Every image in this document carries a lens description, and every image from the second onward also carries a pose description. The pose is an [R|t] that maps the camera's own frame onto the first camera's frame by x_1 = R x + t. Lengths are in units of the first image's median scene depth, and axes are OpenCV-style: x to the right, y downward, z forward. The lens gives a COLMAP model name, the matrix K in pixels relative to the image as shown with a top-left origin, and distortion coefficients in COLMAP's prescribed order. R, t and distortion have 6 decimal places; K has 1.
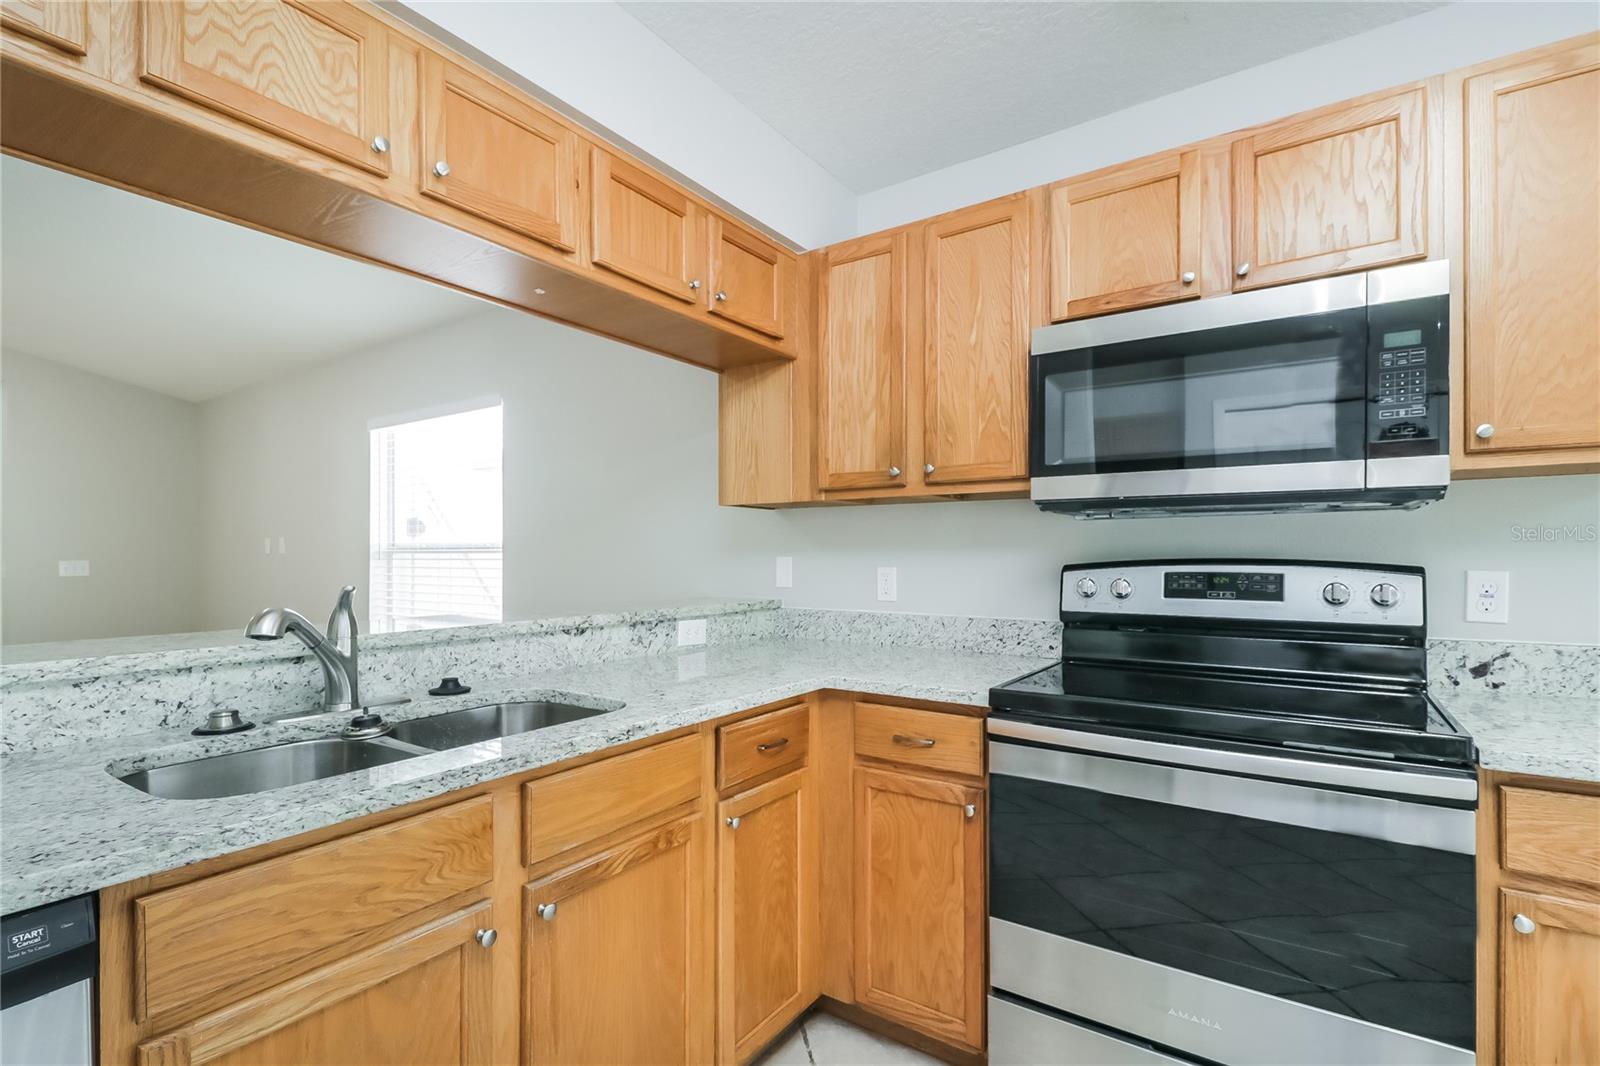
lens RADIAL K [[747.4, 0, 810.5], [0, 747.4, 557.9], [0, 0, 1]] dist [-0.002559, -0.002386]
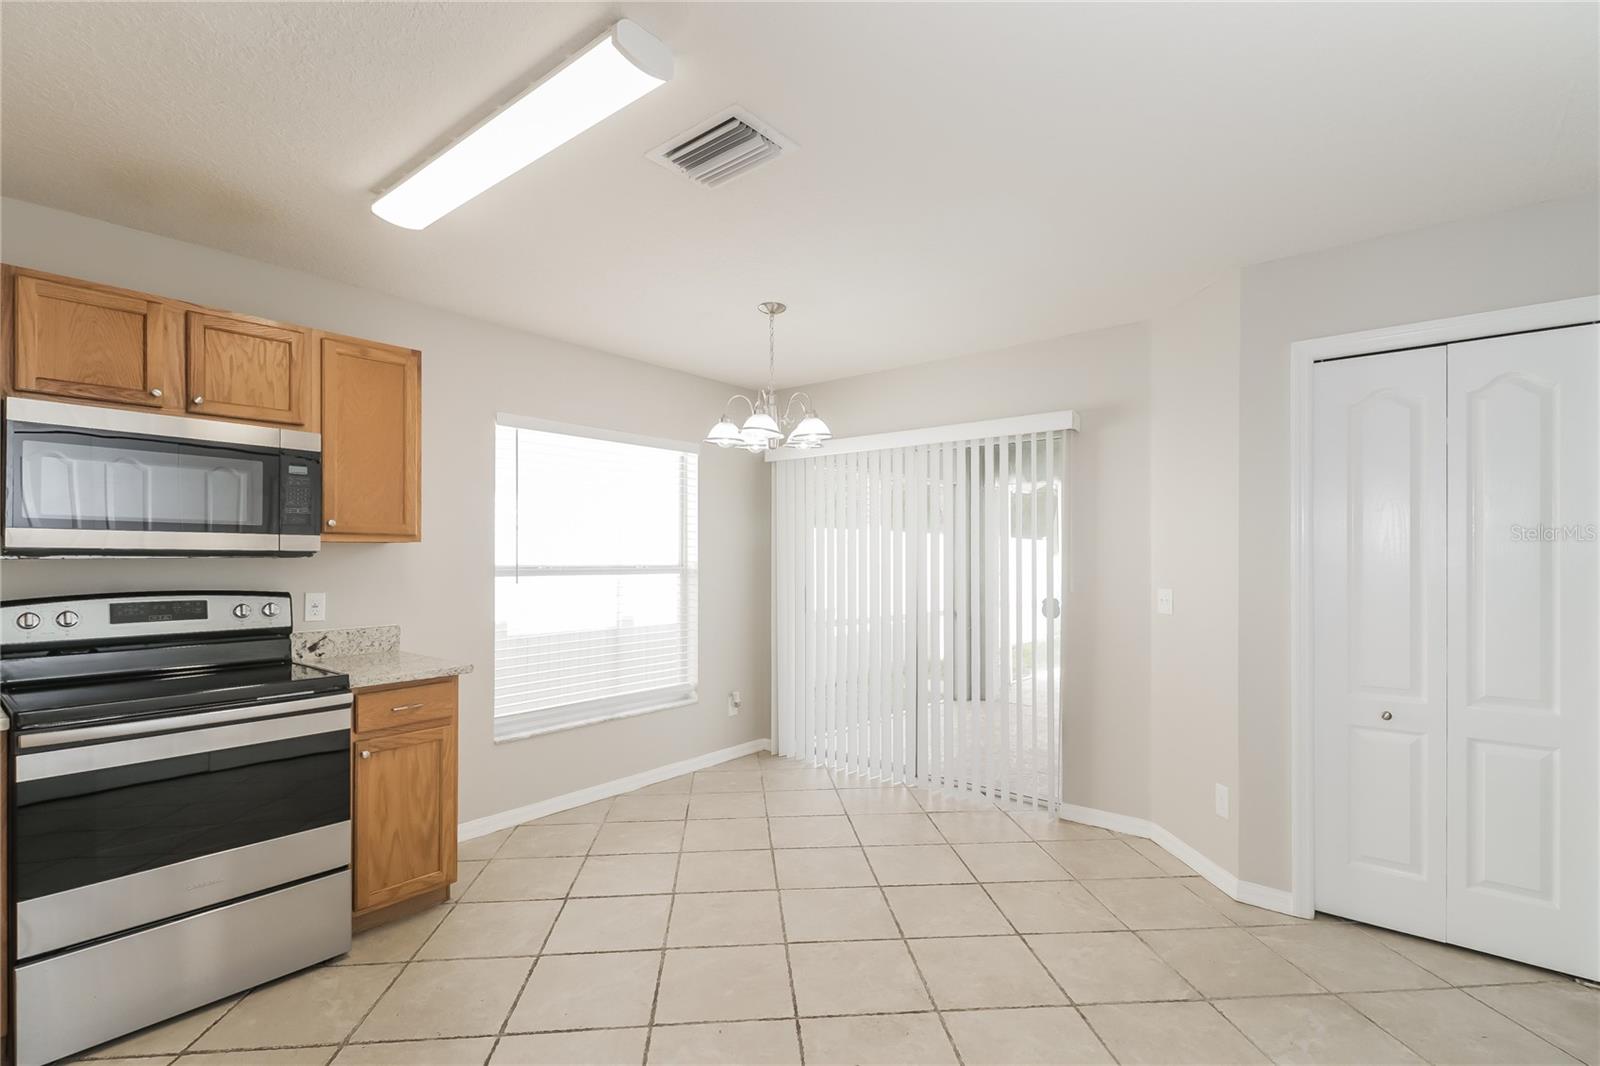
lens RADIAL K [[747.4, 0, 799.0], [0, 747.4, 542.1], [0, 0, 1]] dist [-0.002559, -0.002386]
pose [[0.066322, 0.025050, 0.997484, -0.861170], [0.005615, 0.999660, -0.025478, -0.055925], [-0.997782, 0.007291, 0.066159, -0.320893]]
